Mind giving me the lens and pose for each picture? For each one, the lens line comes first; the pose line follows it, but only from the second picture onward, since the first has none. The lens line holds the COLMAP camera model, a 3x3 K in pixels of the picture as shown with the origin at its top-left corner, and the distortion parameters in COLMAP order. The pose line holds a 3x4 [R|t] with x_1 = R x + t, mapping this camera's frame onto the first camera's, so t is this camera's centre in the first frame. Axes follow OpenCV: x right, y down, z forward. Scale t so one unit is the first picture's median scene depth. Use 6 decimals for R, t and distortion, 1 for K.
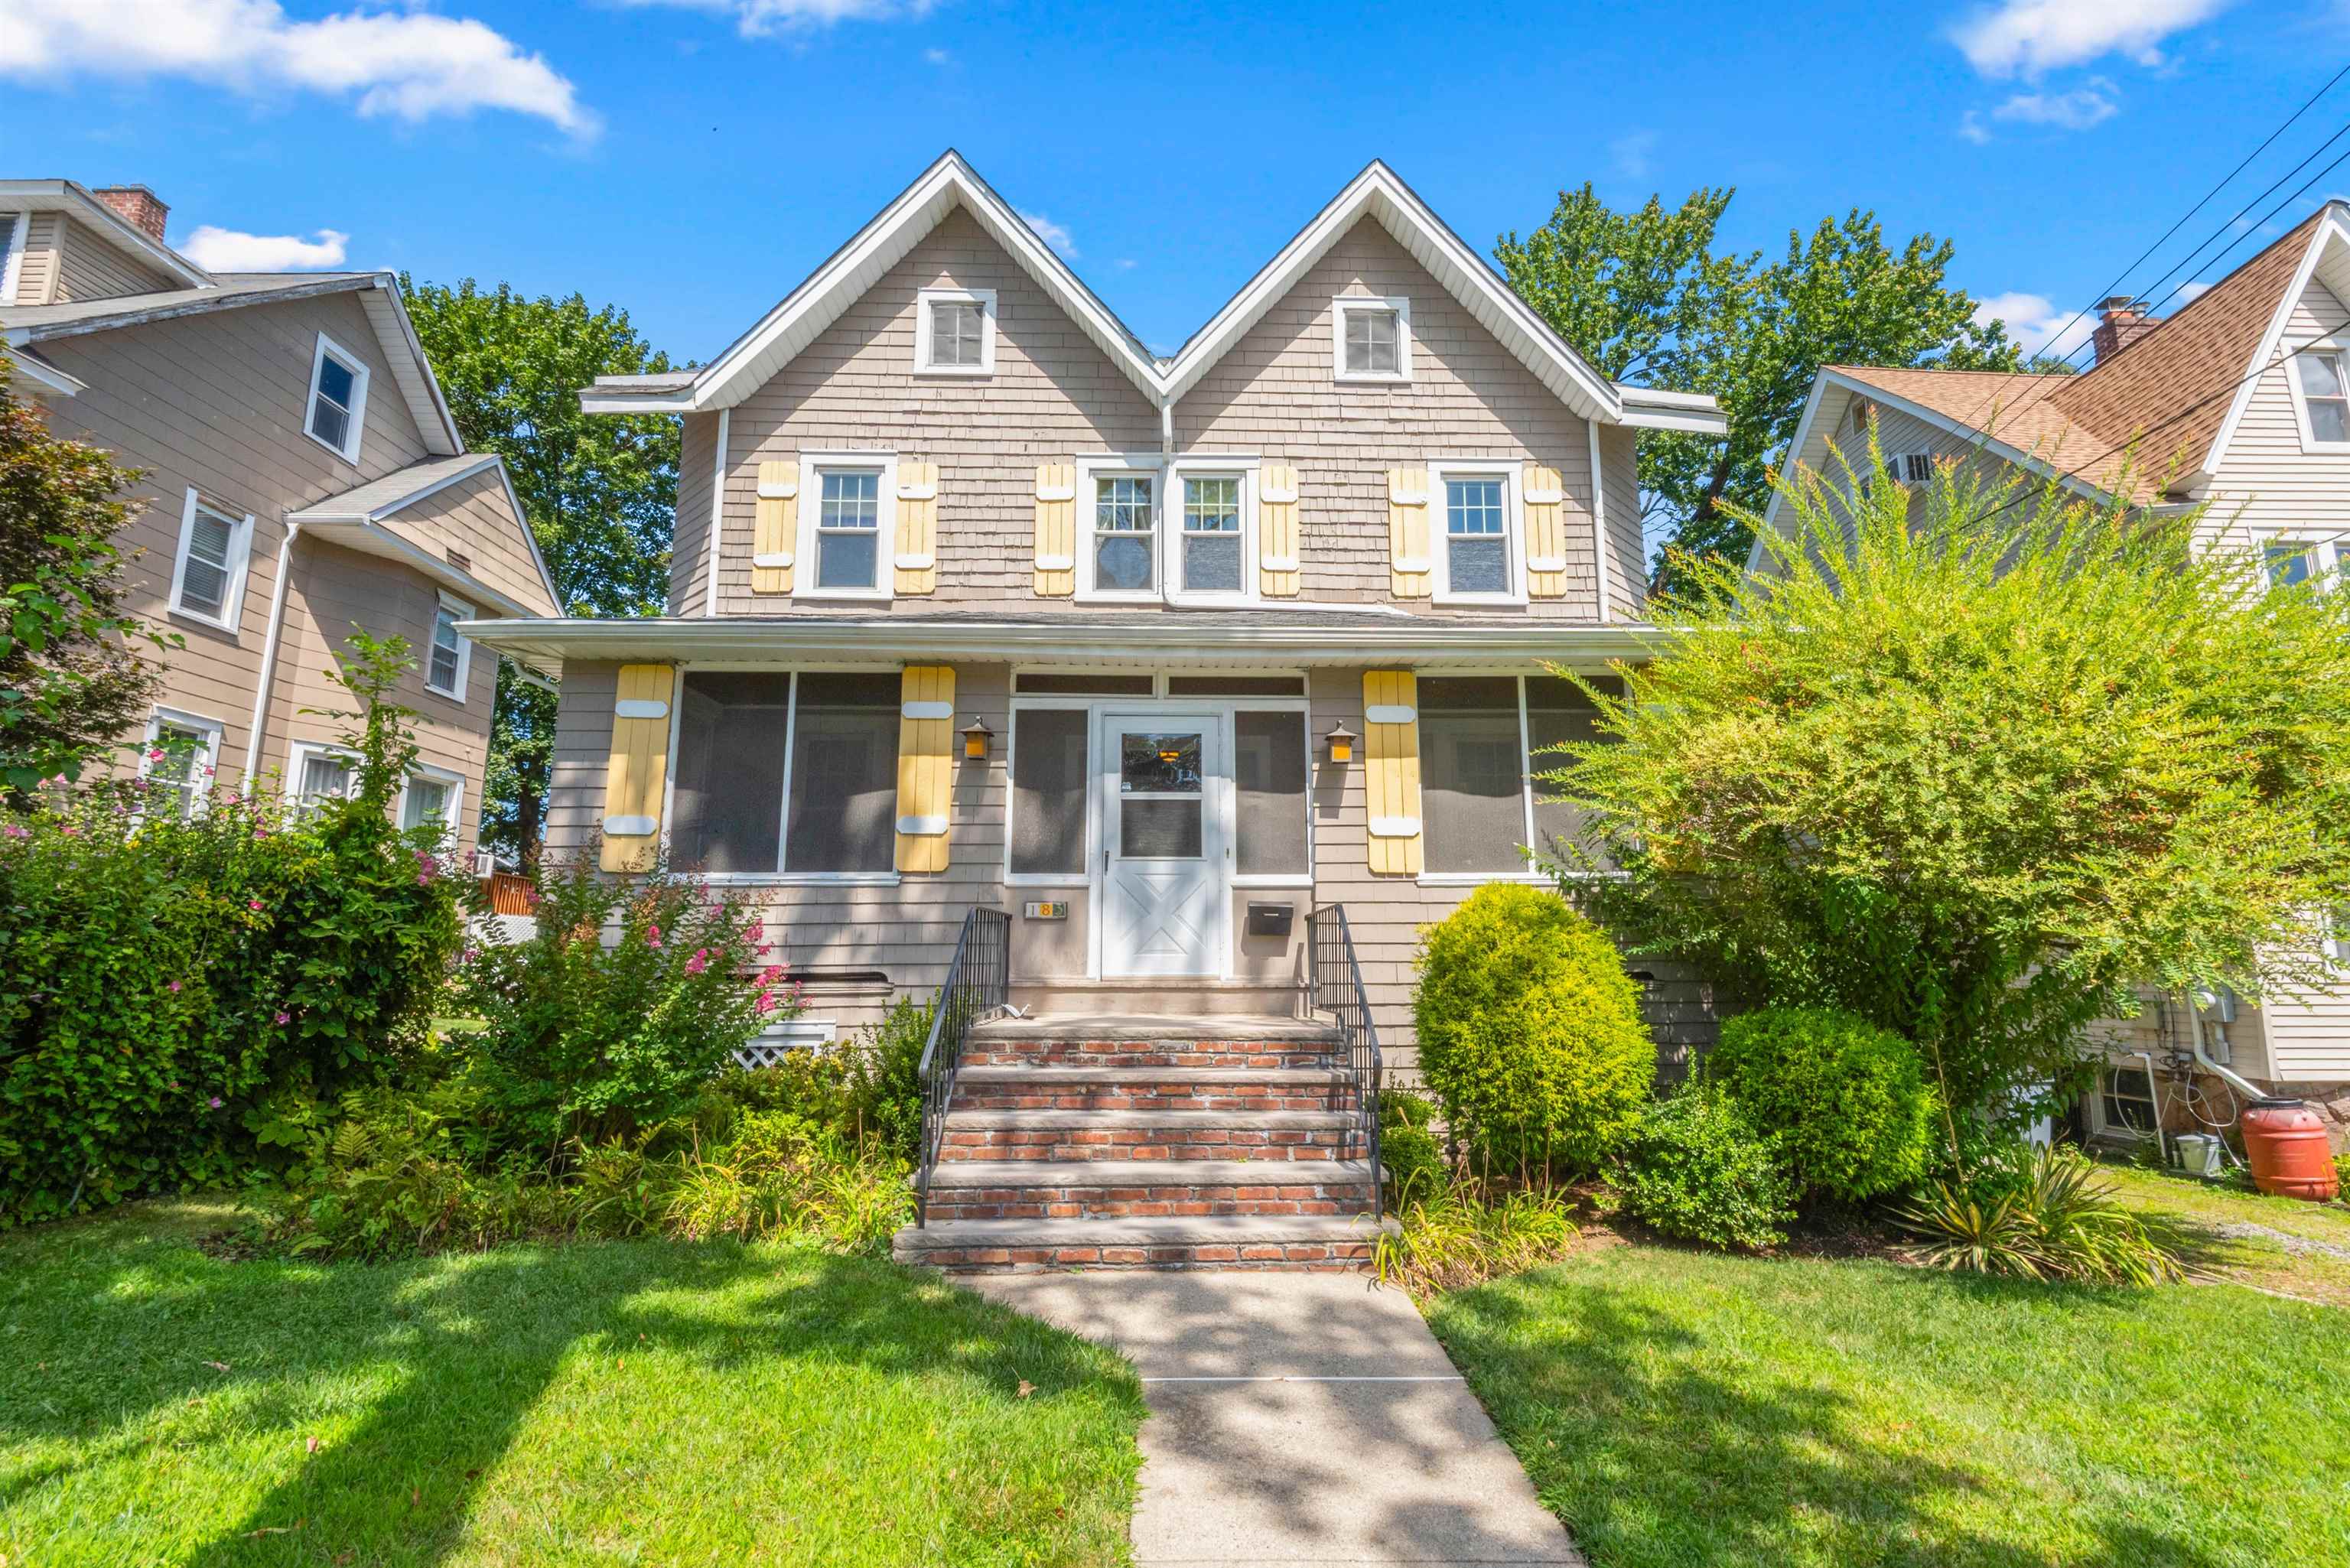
lens RADIAL K [[1080.2, 0, 1175.0], [0, 1080.2, 784.0], [0, 0, 1]] dist [0.014001, -0.015125]
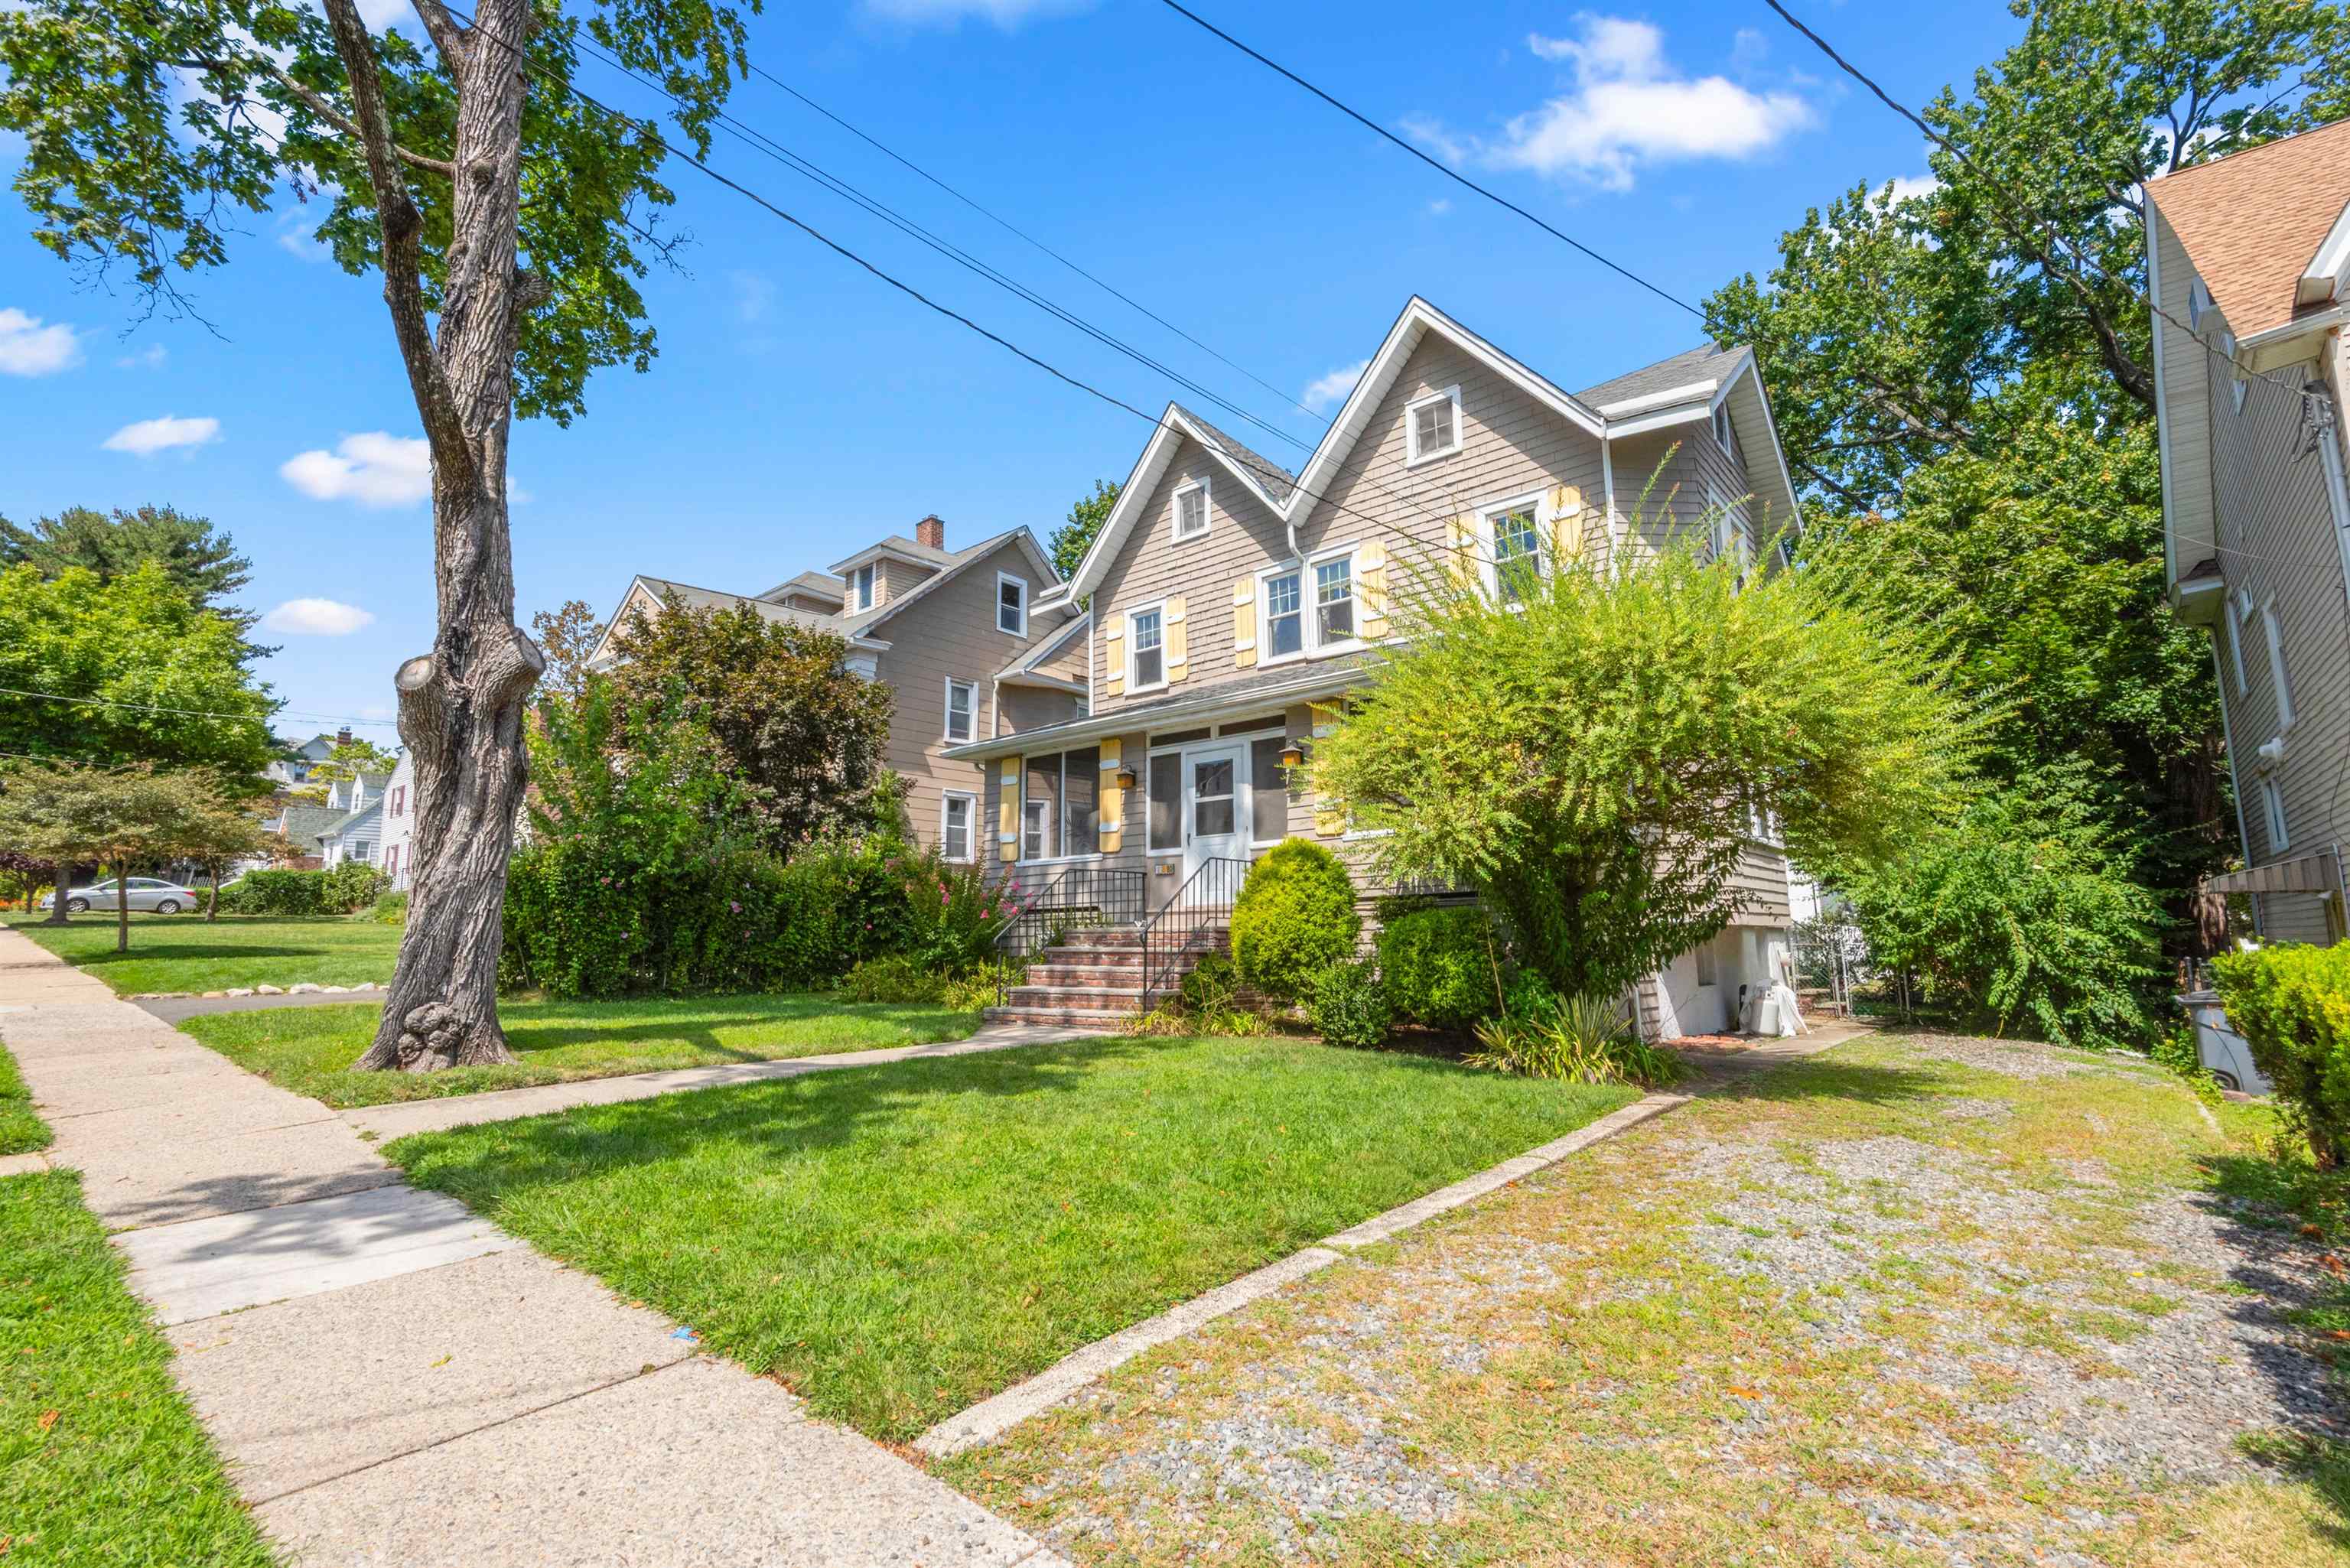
lens RADIAL K [[1057.2, 0, 1175.0], [0, 1057.2, 784.0], [0, 0, 1]] dist [-0.000476, -0.000068]
pose [[0.740787, -0.104215, -0.663606, 0.787359], [0.118911, 0.992635, -0.023145, 0.015136], [0.661131, -0.061764, 0.747724, -0.207228]]
